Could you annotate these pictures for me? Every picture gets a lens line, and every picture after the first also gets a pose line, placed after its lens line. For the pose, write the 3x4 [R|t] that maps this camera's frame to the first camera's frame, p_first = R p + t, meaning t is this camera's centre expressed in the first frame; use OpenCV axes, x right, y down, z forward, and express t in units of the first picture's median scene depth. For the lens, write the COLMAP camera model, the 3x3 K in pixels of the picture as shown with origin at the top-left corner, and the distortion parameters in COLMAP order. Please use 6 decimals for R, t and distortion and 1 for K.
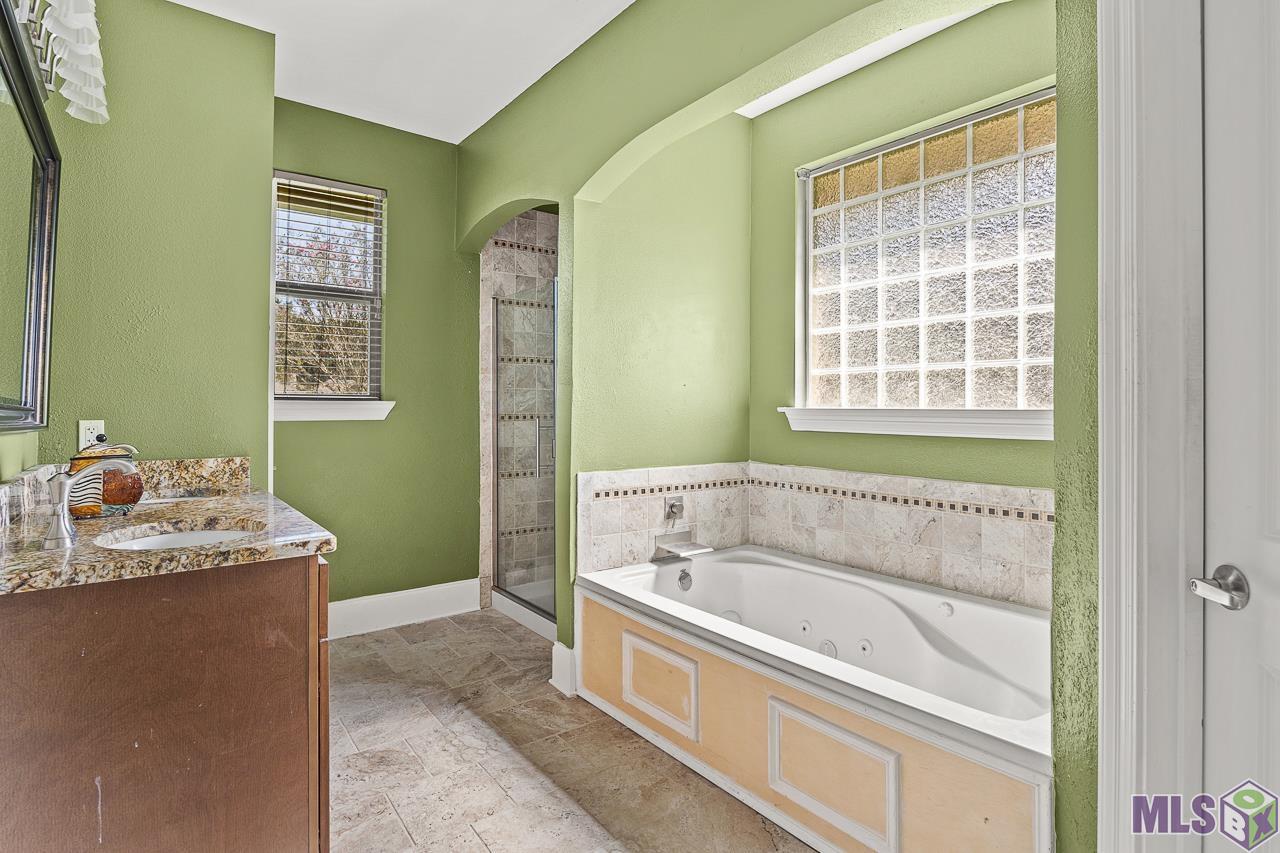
lens RADIAL K [[646.9, 0, 638.4], [0, 646.9, 401.1], [0, 0, 1]] dist [-0.012486, 0.002094]
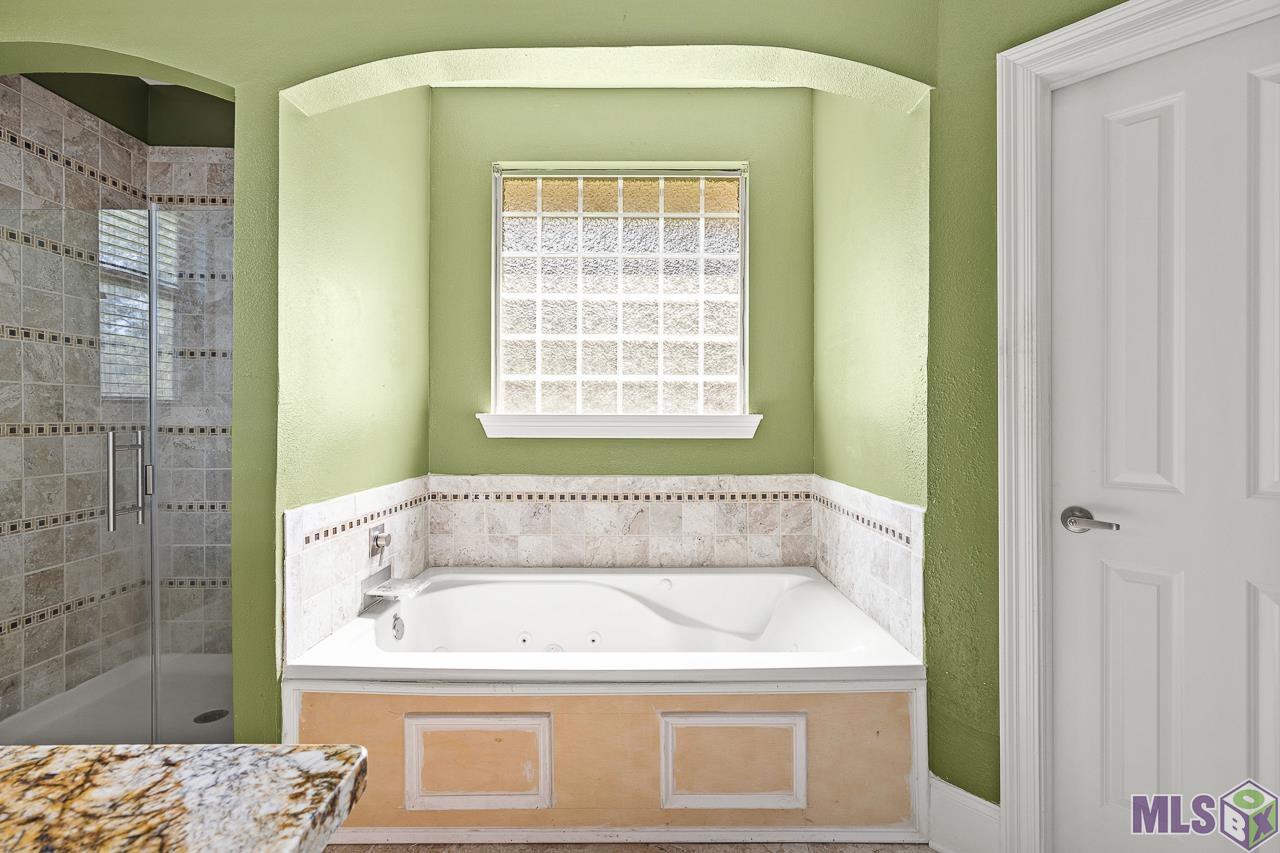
lens RADIAL K [[571.8, 0, 642.9], [0, 571.8, 419.7], [0, 0, 1]] dist [-0.000095, 0.000067]
pose [[0.610055, -0.005891, 0.792337, -0.325528], [-0.006655, 0.999899, 0.012558, 0.007322], [-0.792331, -0.012934, 0.609954, 0.344738]]
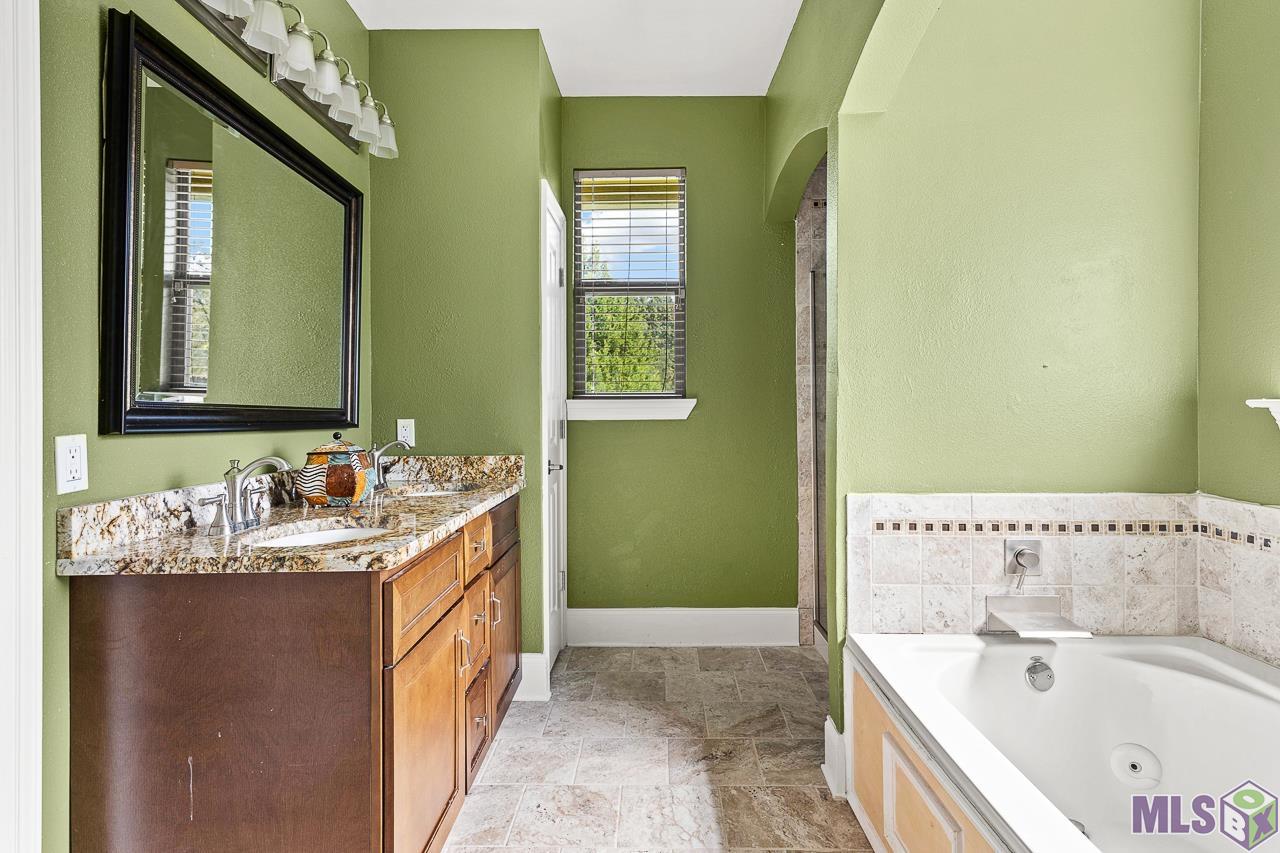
lens RADIAL K [[678.5, 0, 641.8], [0, 678.5, 408.6], [0, 0, 1]] dist [0.015421, 0.000196]
pose [[0.783542, -0.005838, -0.621312, 0.196044], [0.015323, 0.999833, 0.009930, 0.004195], [0.621150, -0.017301, 0.783501, 0.251896]]
